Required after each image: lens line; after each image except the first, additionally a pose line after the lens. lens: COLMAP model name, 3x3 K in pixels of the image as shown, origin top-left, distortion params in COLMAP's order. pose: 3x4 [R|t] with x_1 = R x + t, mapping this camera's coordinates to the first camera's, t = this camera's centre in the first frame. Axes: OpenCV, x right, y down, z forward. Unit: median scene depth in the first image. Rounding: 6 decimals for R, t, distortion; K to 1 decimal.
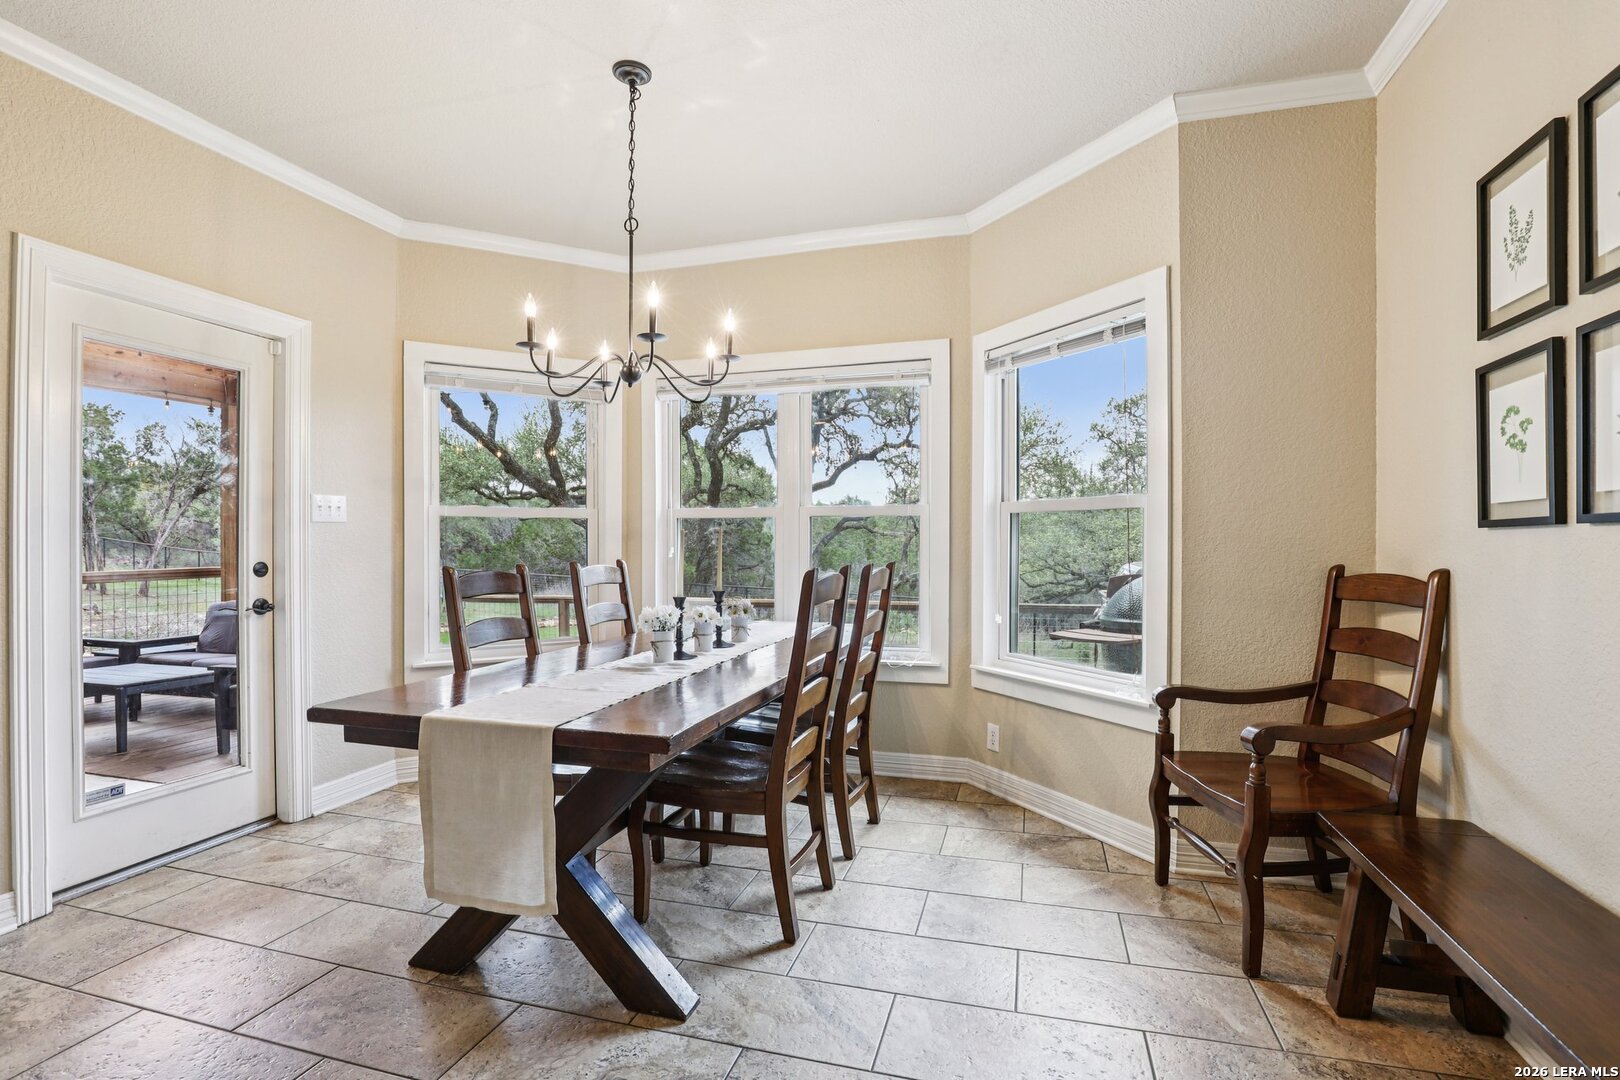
lens RADIAL K [[745.2, 0, 811.5], [0, 745.2, 553.3], [0, 0, 1]] dist [-0.040229, -0.000198]
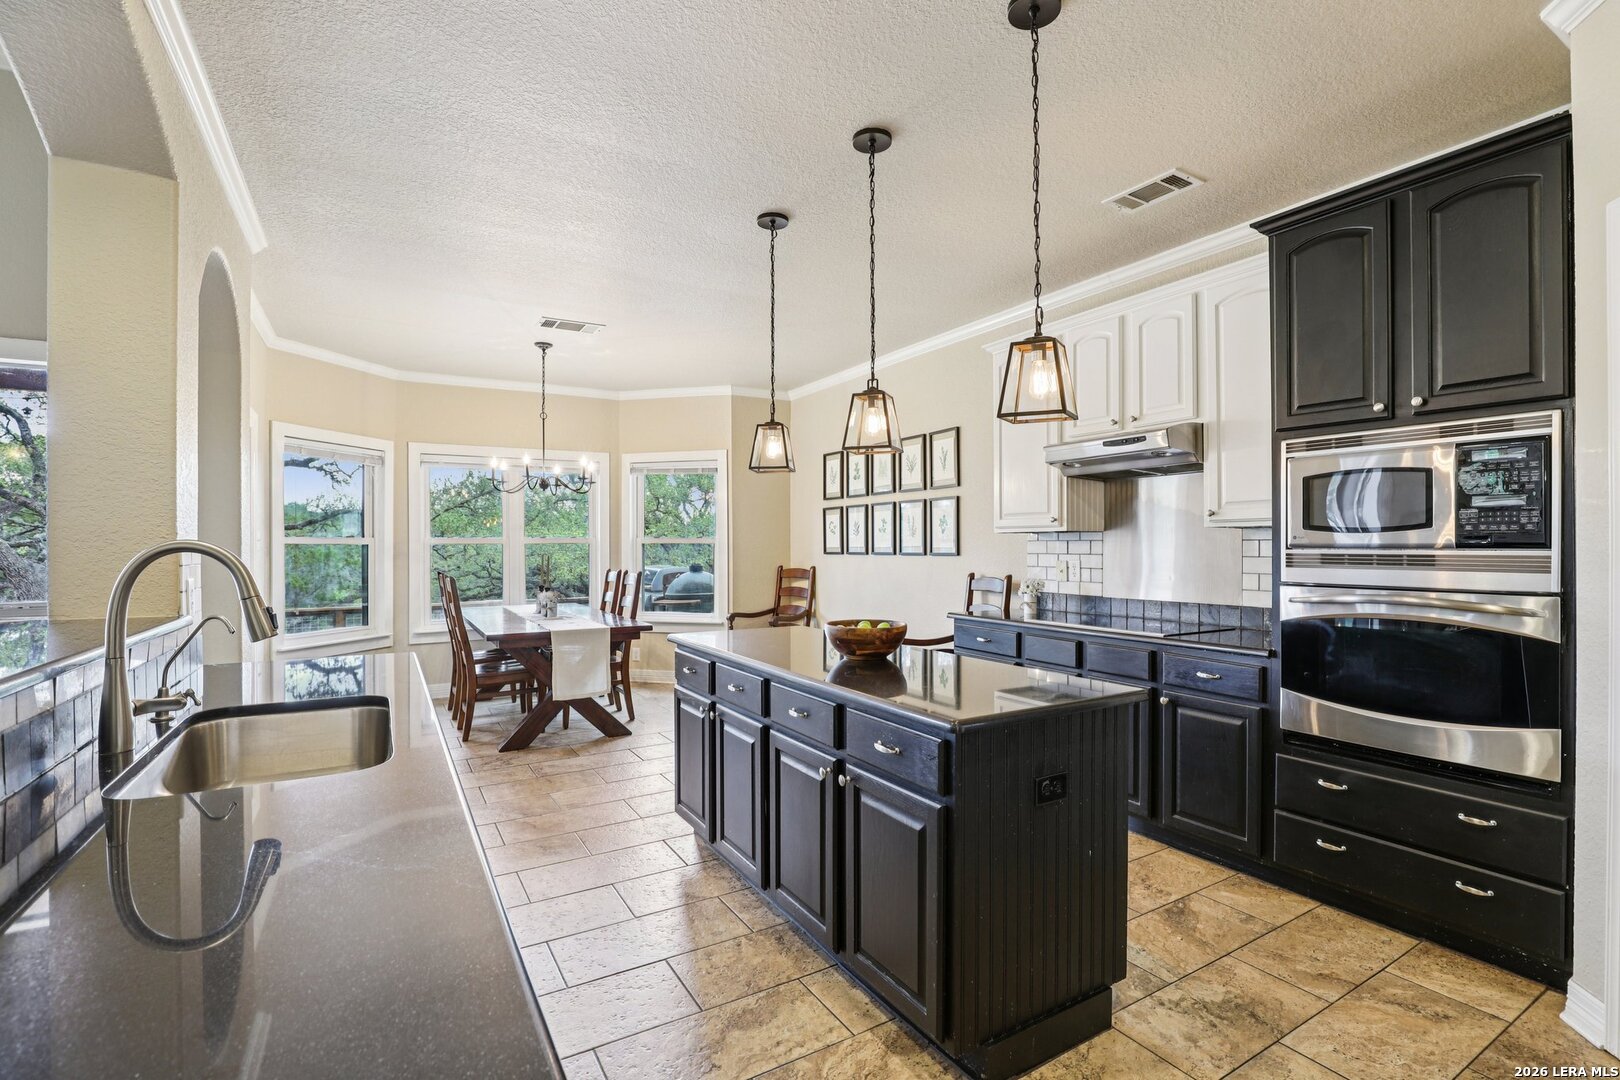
lens RADIAL K [[745.2, 0, 811.1], [0, 745.2, 545.6], [0, 0, 1]] dist [-0.040229, -0.000198]
pose [[0.693119, -0.003361, 0.720815, -1.541902], [0.013875, 0.999866, -0.008679, -0.042468], [-0.720689, 0.016017, 0.693073, -1.310248]]
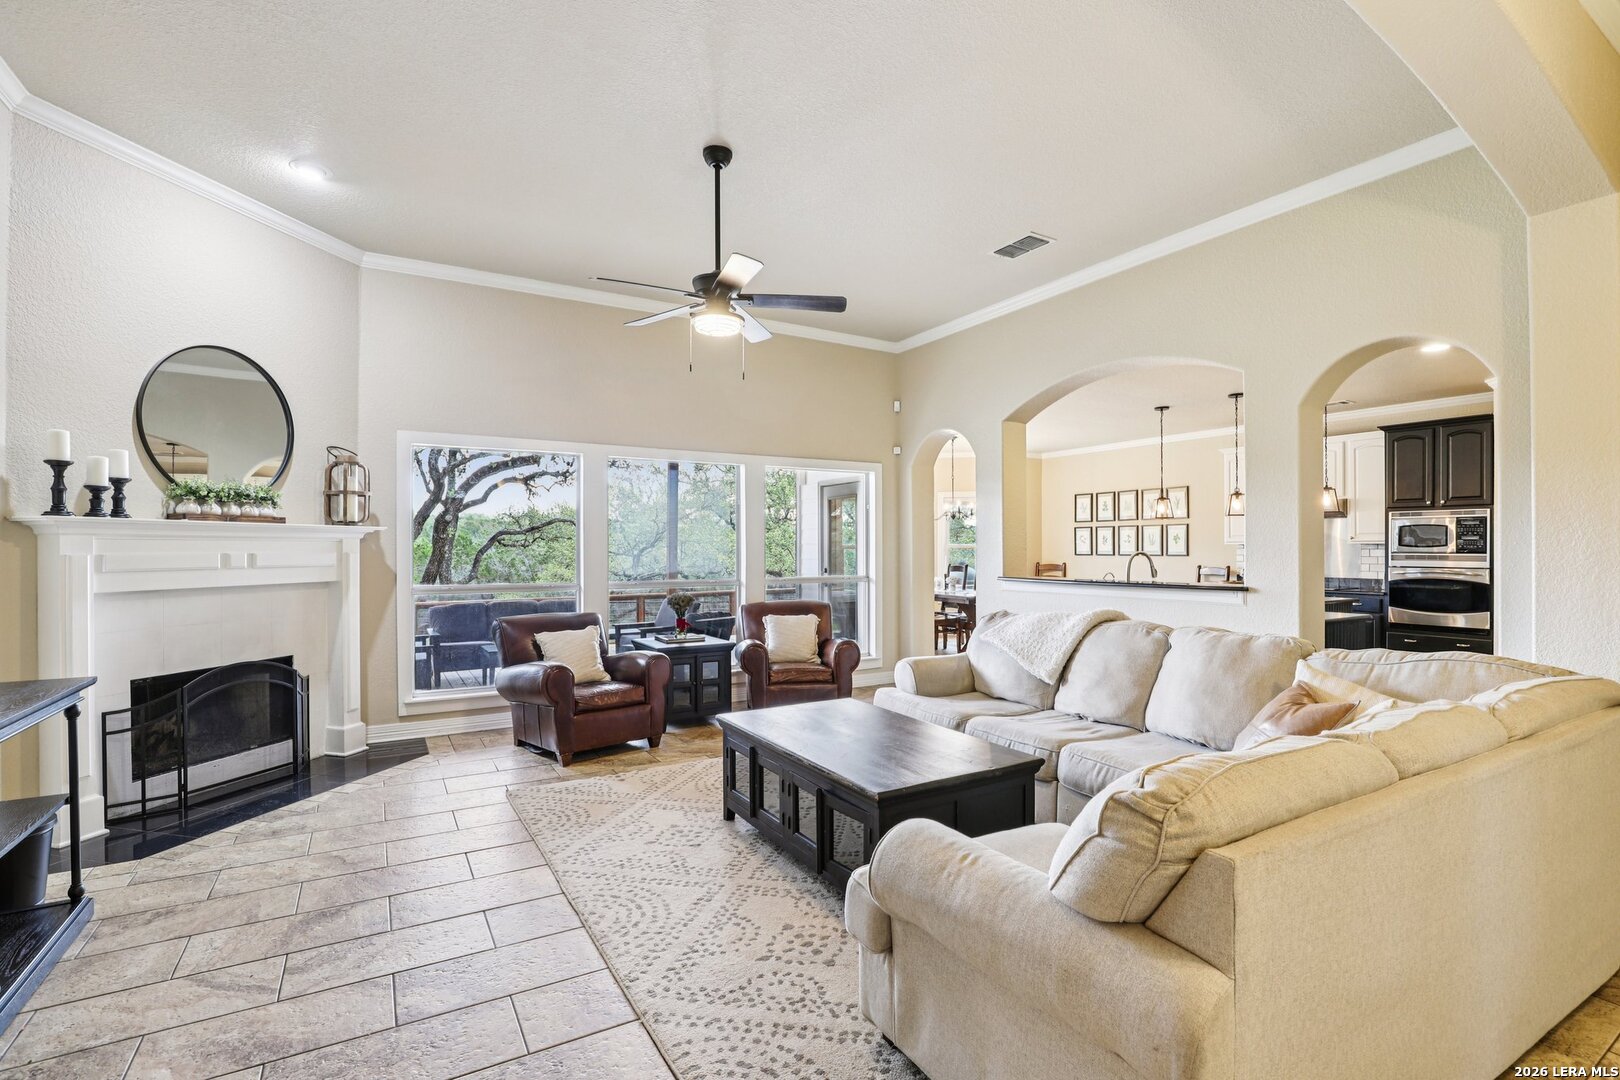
lens RADIAL K [[745.2, 0, 805.8], [0, 745.2, 545.9], [0, 0, 1]] dist [-0.040229, -0.000198]
pose [[0.699055, 0.002194, 0.715065, -4.311127], [0.008828, 0.999893, -0.011698, -0.054397], [-0.715014, 0.014490, 0.698960, -1.428278]]
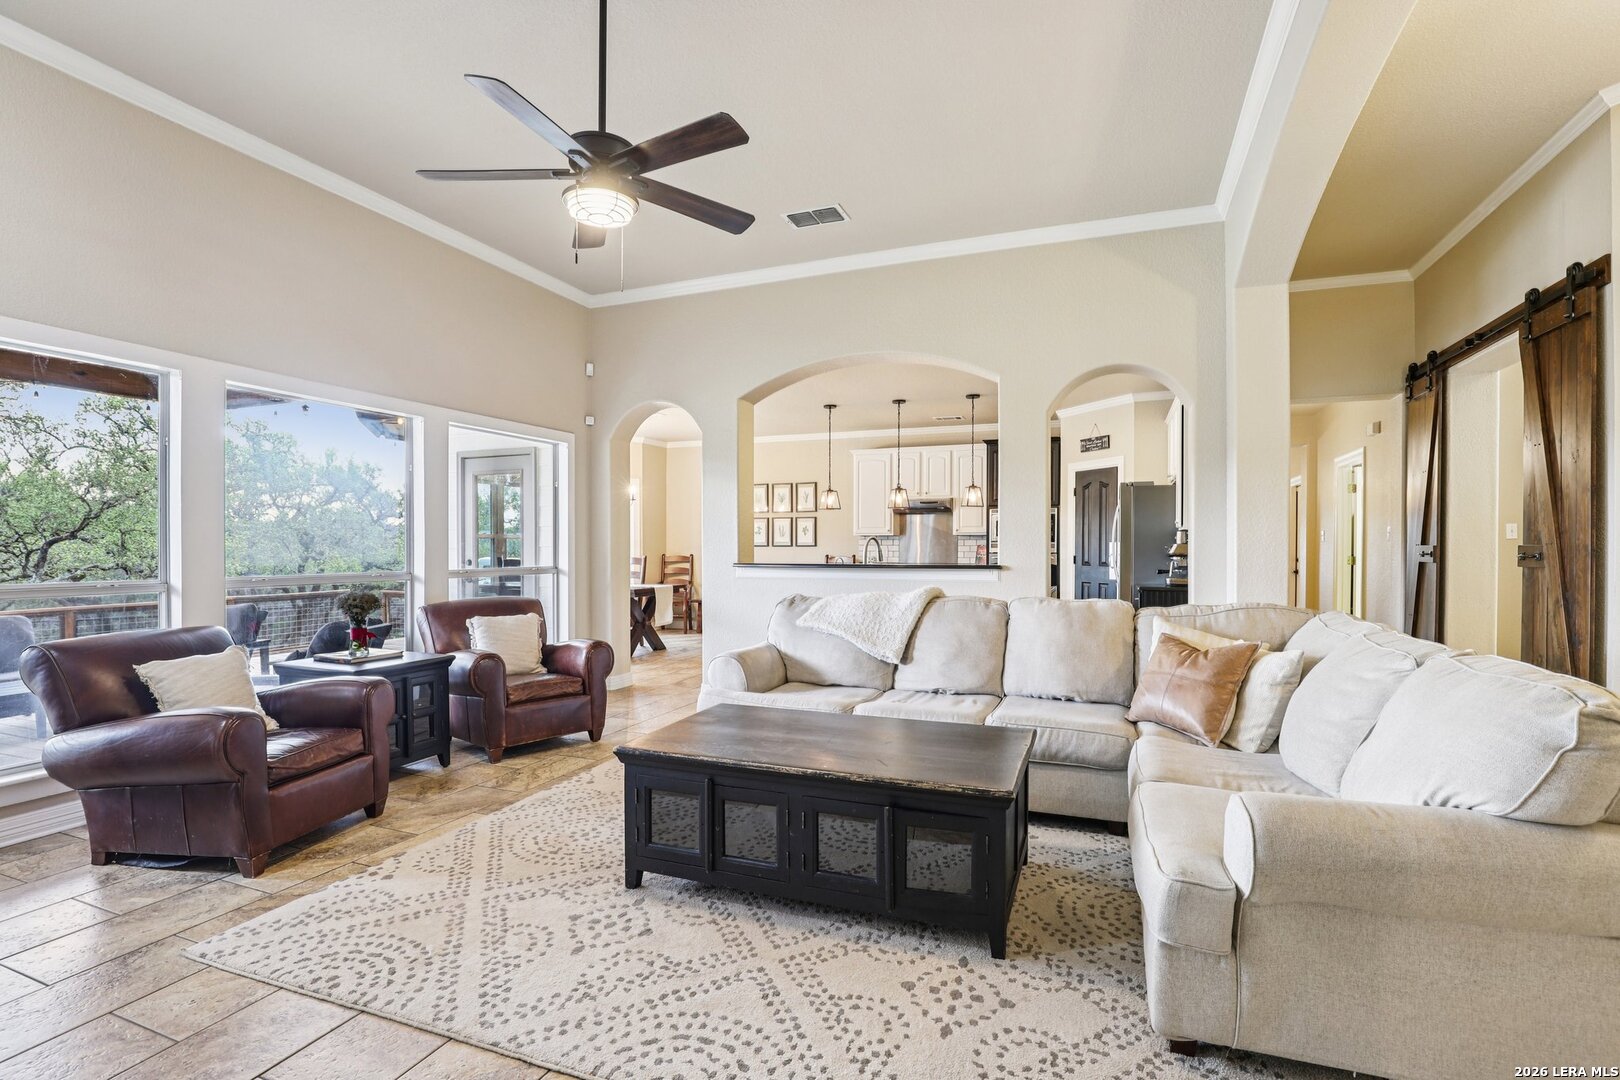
lens RADIAL K [[745.2, 0, 815.4], [0, 745.2, 553.6], [0, 0, 1]] dist [-0.040229, -0.000198]
pose [[0.087937, -0.006305, 0.996106, -4.441330], [0.009695, 0.999938, 0.005473, -0.003642], [-0.996079, 0.009176, 0.087992, -0.369687]]
